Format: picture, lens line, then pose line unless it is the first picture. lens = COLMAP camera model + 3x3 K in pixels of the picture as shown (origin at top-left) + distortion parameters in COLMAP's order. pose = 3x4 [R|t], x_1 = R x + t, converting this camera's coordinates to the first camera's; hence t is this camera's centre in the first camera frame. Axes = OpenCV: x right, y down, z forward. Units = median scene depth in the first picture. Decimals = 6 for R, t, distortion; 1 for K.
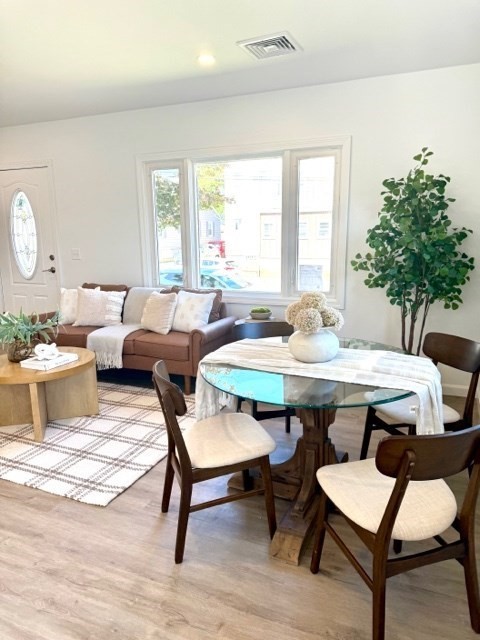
lens RADIAL K [[455.5, 0, 240.0], [0, 455.5, 320.0], [0, 0, 1]] dist [0.041213, -0.052972]
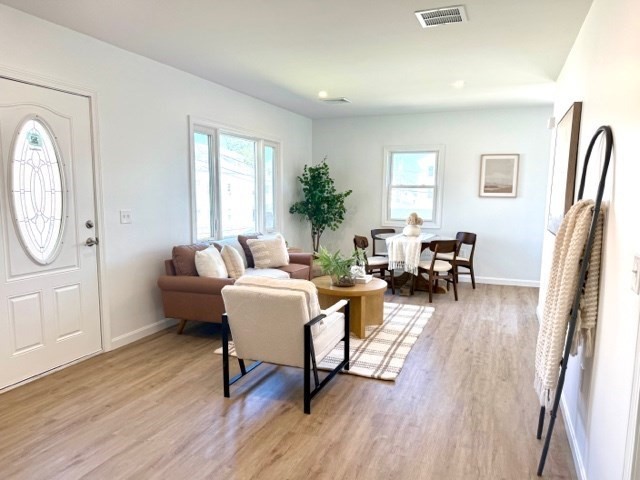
lens RADIAL K [[449.4, 0, 317.9], [0, 449.4, 243.6], [0, 0, 1]] dist [0.142468, -0.258727]
pose [[-0.020927, -0.106435, 0.994099, -2.209086], [0.182008, 0.977296, 0.108468, -0.238224], [-0.983074, 0.183204, -0.001080, 1.325793]]
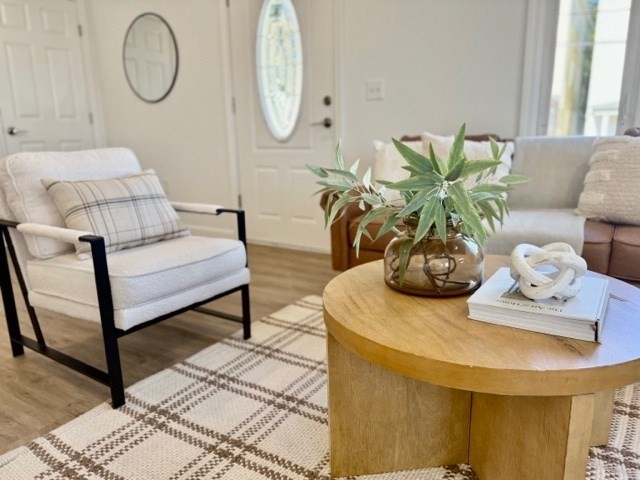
lens RADIAL K [[462.9, 0, 330.4], [0, 462.9, 241.0], [0, 0, 1]] dist [0.043852, -0.052674]
pose [[0.987593, 0.029065, -0.154322, -0.613908], [-0.023863, 0.999086, 0.035450, 0.048965], [0.155211, -0.031328, 0.987384, 0.793874]]
